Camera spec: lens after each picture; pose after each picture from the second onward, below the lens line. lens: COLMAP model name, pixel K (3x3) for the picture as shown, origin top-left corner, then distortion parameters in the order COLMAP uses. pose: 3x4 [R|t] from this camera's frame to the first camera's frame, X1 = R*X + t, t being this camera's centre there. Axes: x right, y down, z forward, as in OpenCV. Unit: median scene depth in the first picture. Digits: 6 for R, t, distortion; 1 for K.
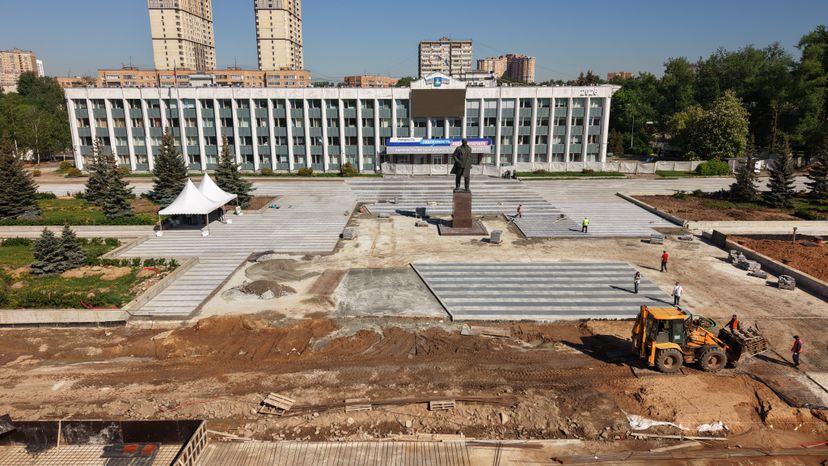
lens RADIAL K [[543.3, 0, 413.3], [0, 543.3, 233.2], [0, 0, 1]] dist [0.159973, -0.290523]
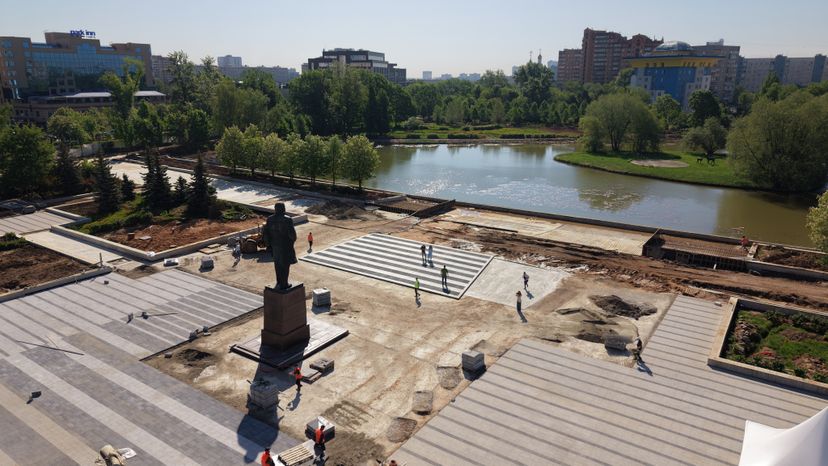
lens RADIAL K [[548.7, 0, 408.4], [0, 548.7, 232.3], [0, 0, 1]] dist [0.054935, -0.043214]
pose [[-0.817381, -0.151317, 0.555871, -0.210822], [0.136755, 0.886346, 0.442368, -0.226607], [-0.559631, 0.437601, -0.703788, 0.783043]]
